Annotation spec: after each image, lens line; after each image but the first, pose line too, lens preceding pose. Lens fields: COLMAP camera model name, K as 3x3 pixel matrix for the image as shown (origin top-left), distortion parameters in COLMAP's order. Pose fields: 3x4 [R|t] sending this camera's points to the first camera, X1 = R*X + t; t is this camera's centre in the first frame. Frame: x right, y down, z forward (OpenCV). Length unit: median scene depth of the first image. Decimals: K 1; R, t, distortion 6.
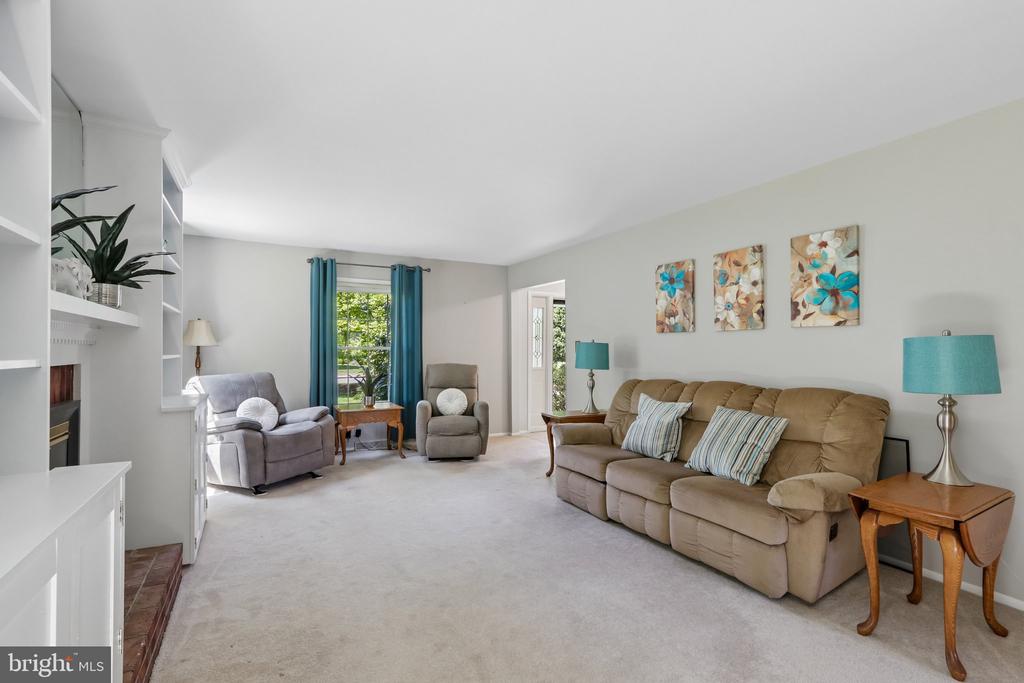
lens RADIAL K [[471.7, 0, 511.2], [0, 471.7, 345.1], [0, 0, 1]] dist [0.000959, 0.001628]
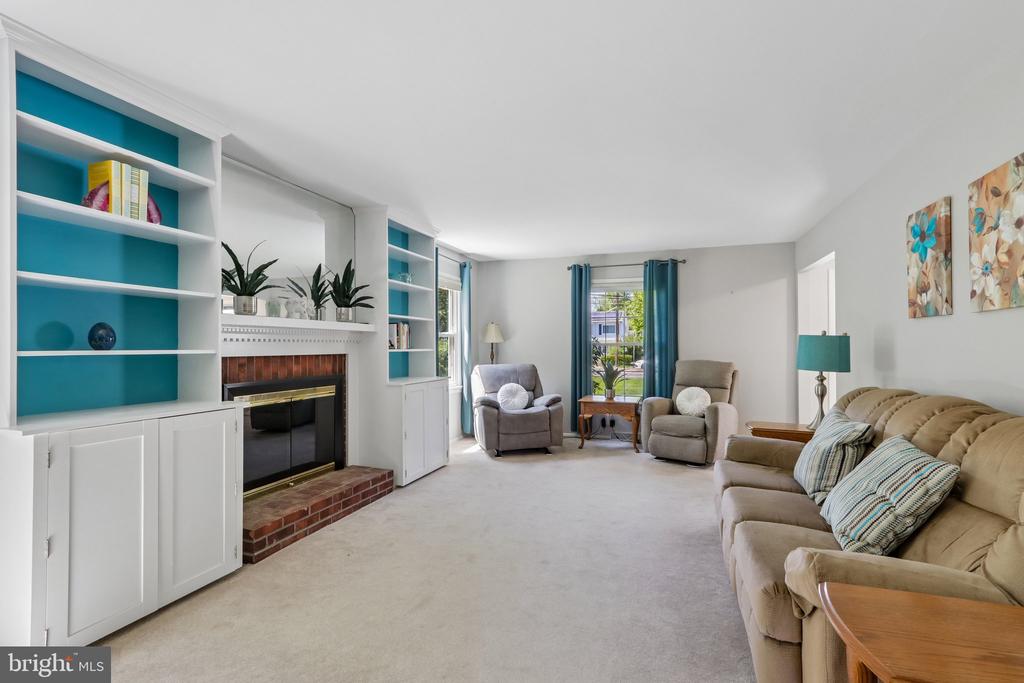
lens RADIAL K [[471.7, 0, 511.2], [0, 471.7, 345.1], [0, 0, 1]] dist [0.000959, 0.001628]
pose [[0.670289, -0.002971, -0.742094, 0.441070], [0.009246, 0.999948, 0.004348, 0.003028], [0.742043, -0.009776, 0.670282, 0.157038]]
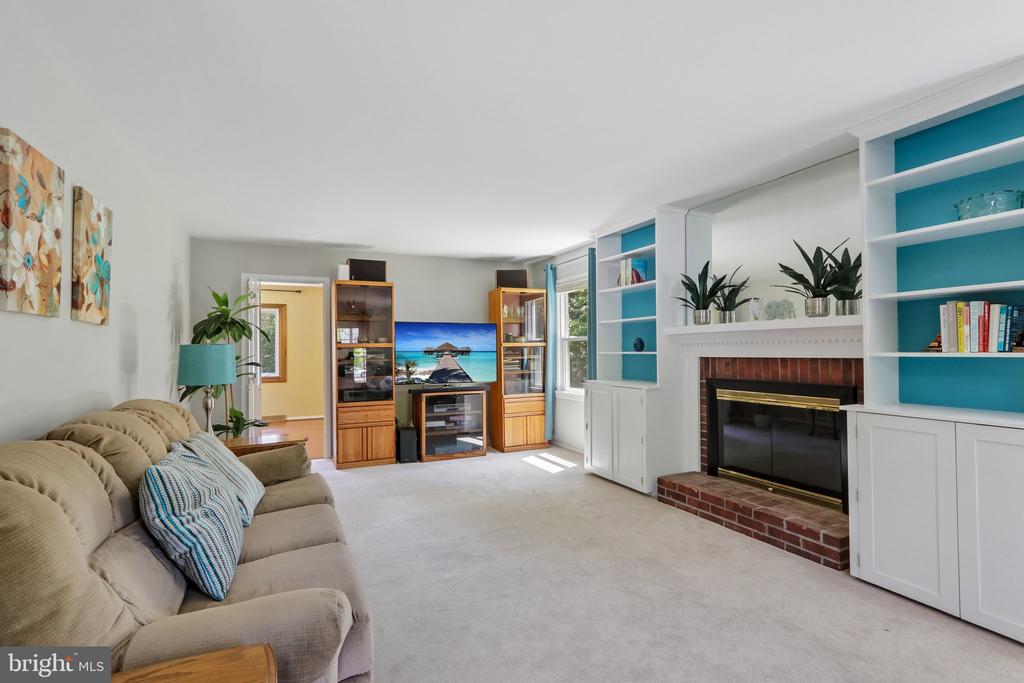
lens RADIAL K [[471.7, 0, 511.2], [0, 471.7, 345.1], [0, 0, 1]] dist [0.000959, 0.001628]
pose [[-0.998966, 0.009492, 0.044471, -0.029862], [0.008541, 0.999732, -0.021520, 0.012774], [-0.044663, -0.021118, -0.998779, 1.271987]]
